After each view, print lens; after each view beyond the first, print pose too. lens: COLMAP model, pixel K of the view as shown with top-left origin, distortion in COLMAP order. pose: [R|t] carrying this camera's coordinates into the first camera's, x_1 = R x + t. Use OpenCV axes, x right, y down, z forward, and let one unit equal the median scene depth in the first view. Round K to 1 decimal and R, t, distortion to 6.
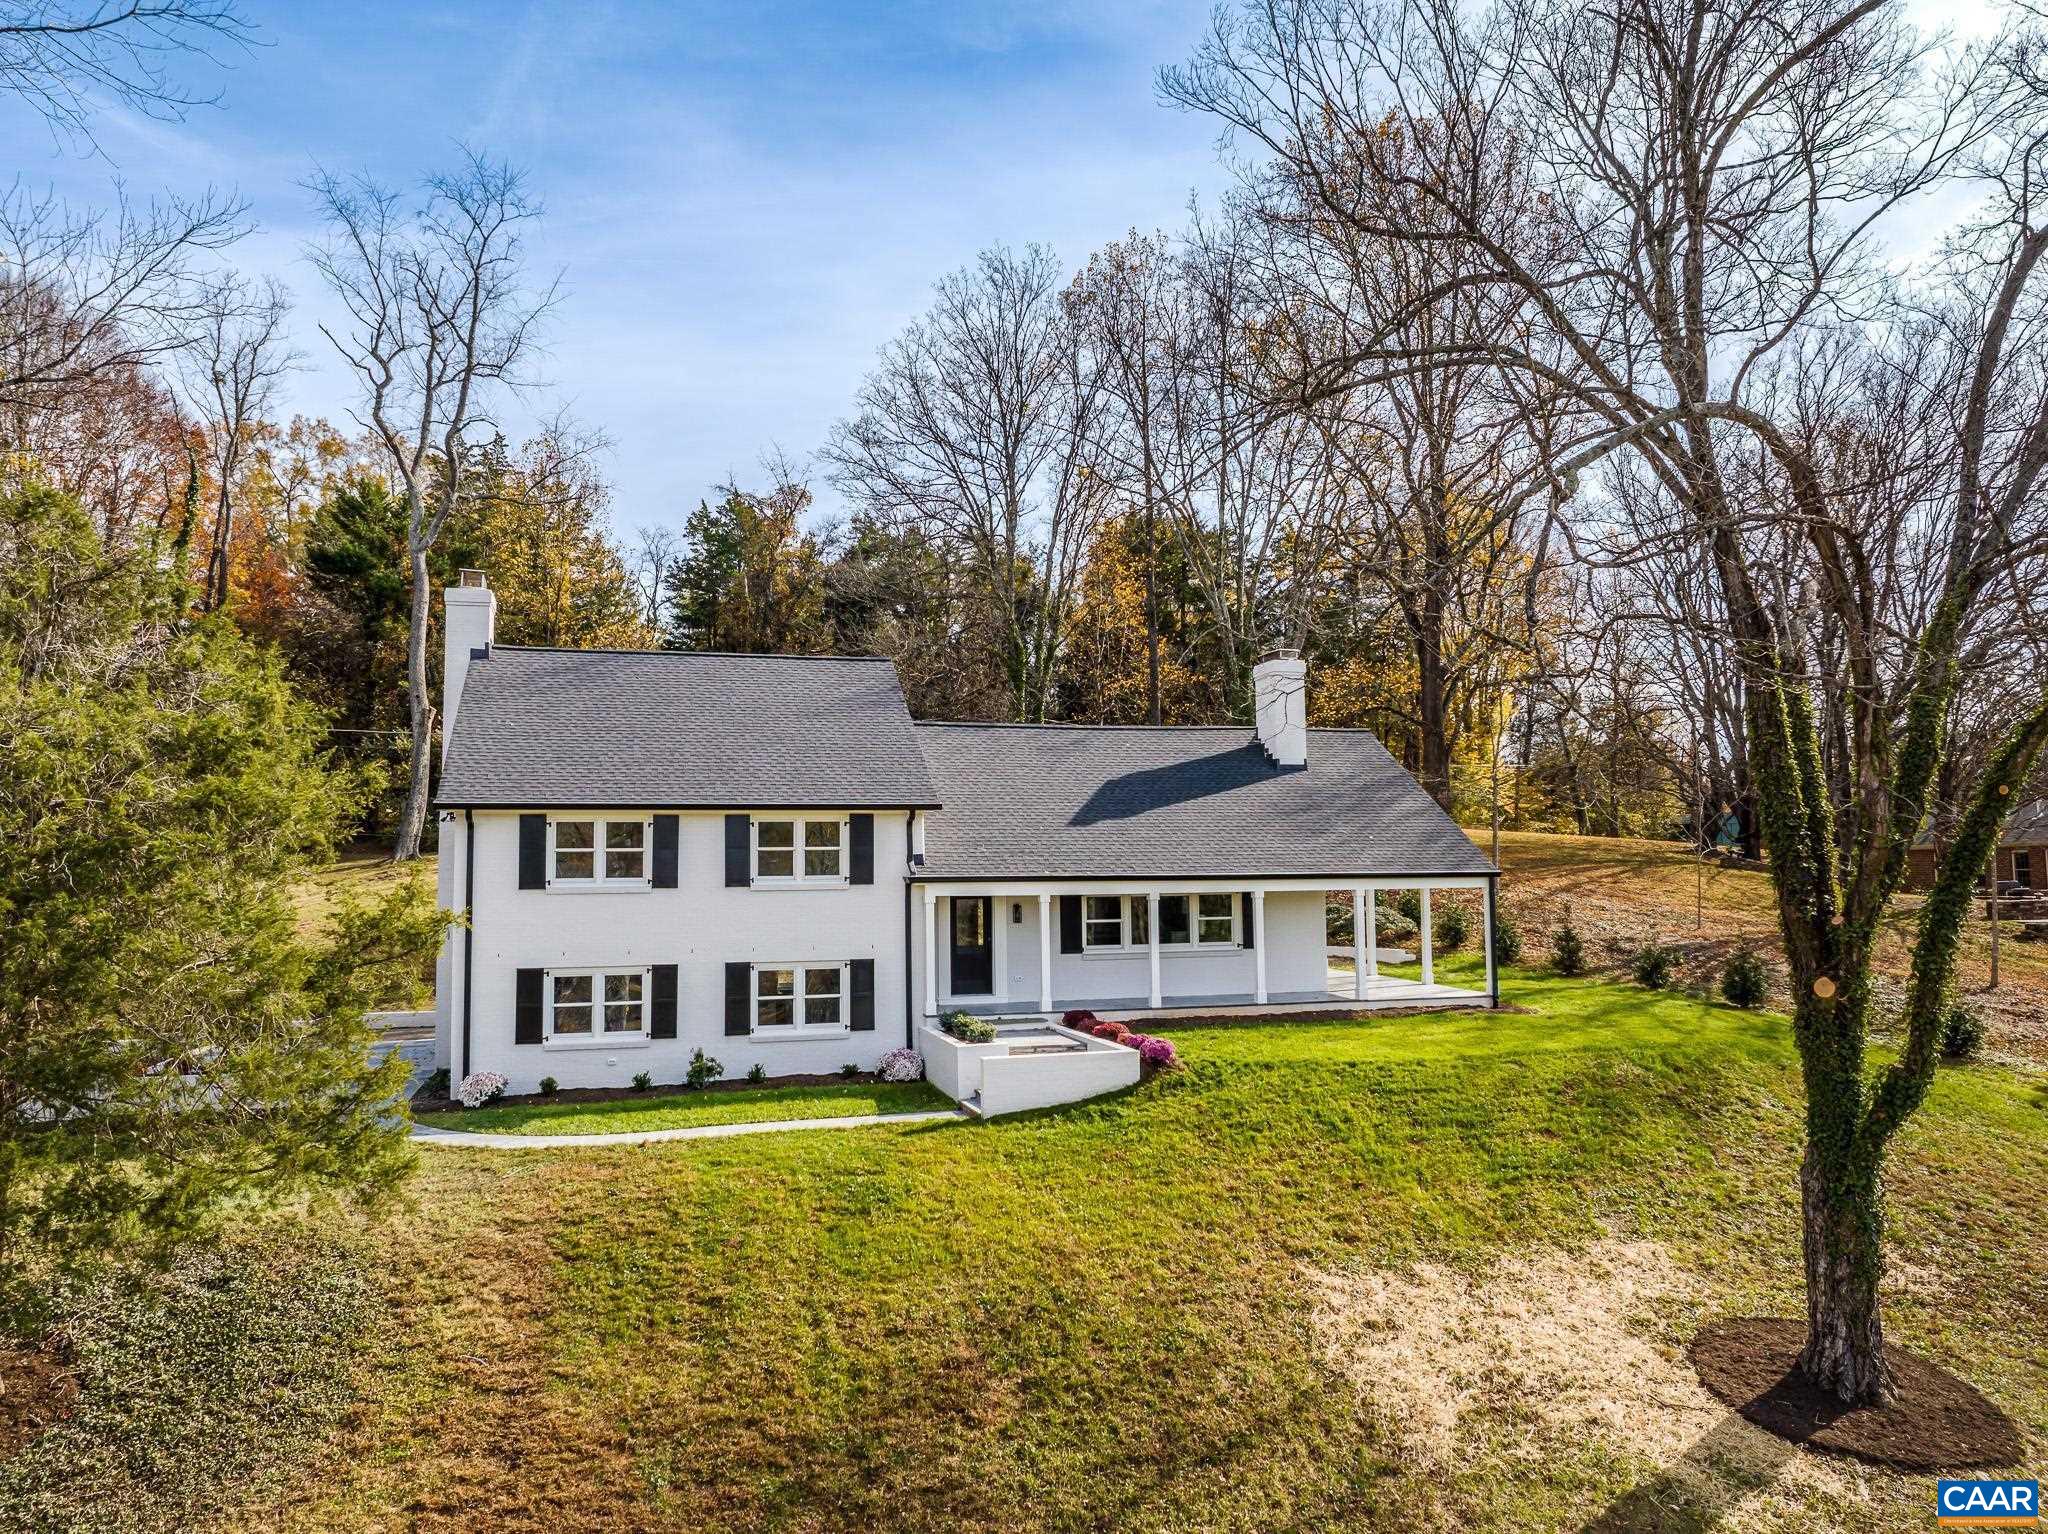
lens RADIAL K [[1472.4, 0, 1024.0], [0, 1472.4, 767.0], [0, 0, 1]] dist [-0.031551, 0.003029]
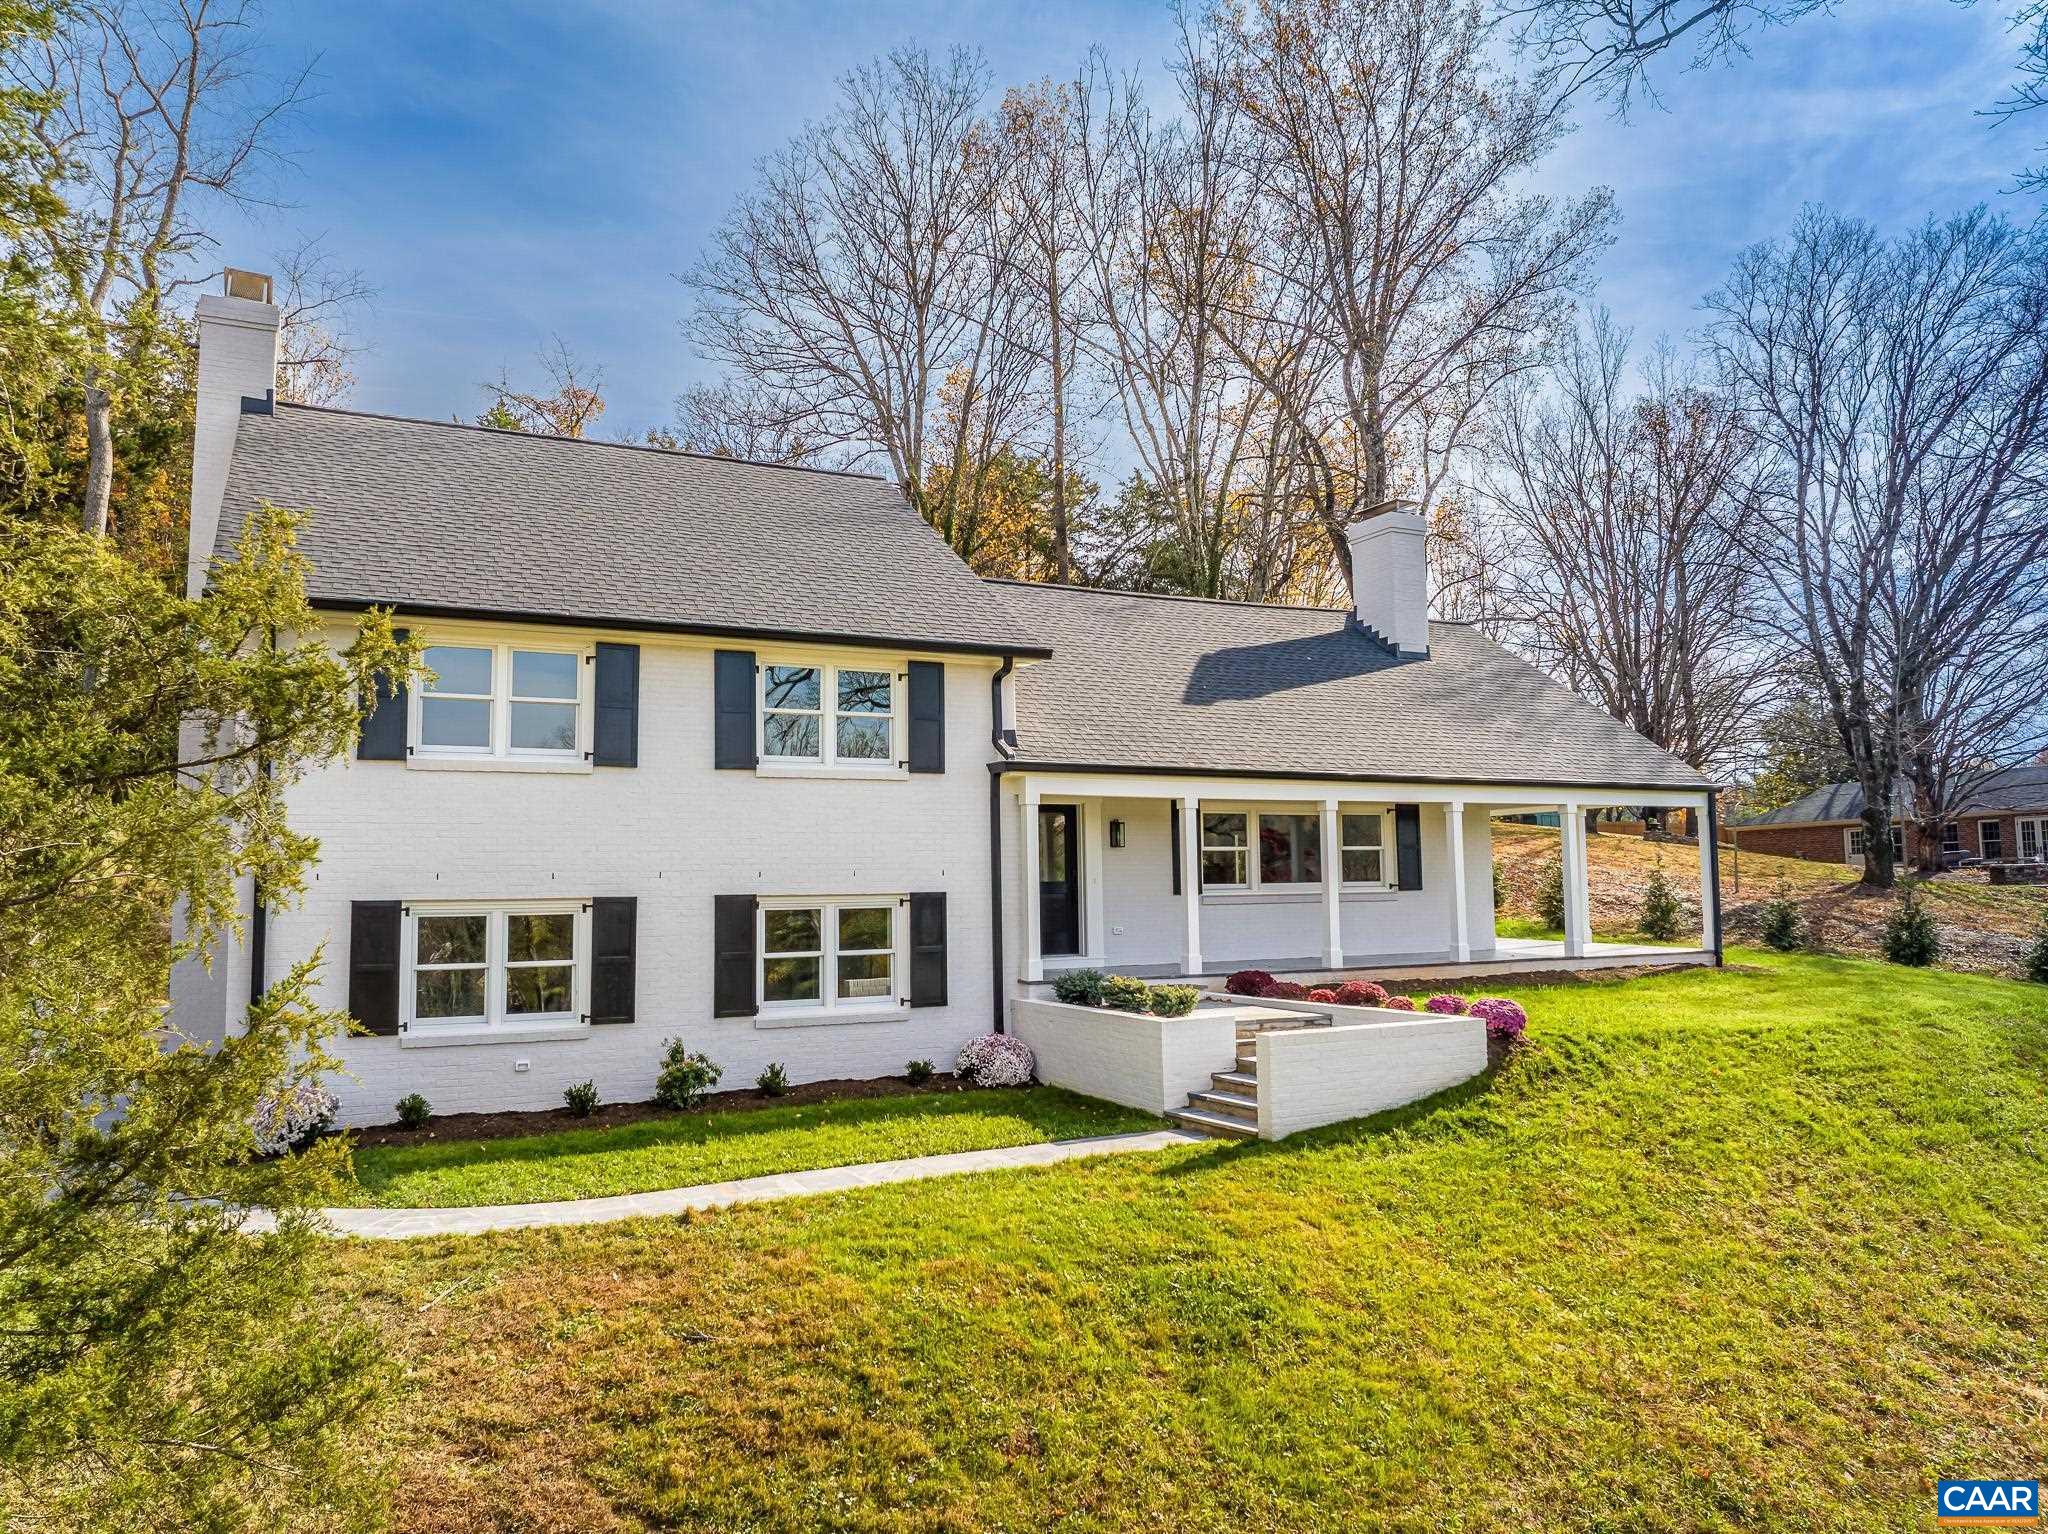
lens RADIAL K [[1472.4, 0, 1024.0], [0, 1472.4, 767.0], [0, 0, 1]] dist [-0.031551, 0.003029]
pose [[0.980752, 0.013380, 0.194796, -0.196959], [-0.010923, 0.999847, -0.013685, 0.087848], [-0.194950, 0.011293, 0.980748, 0.389919]]
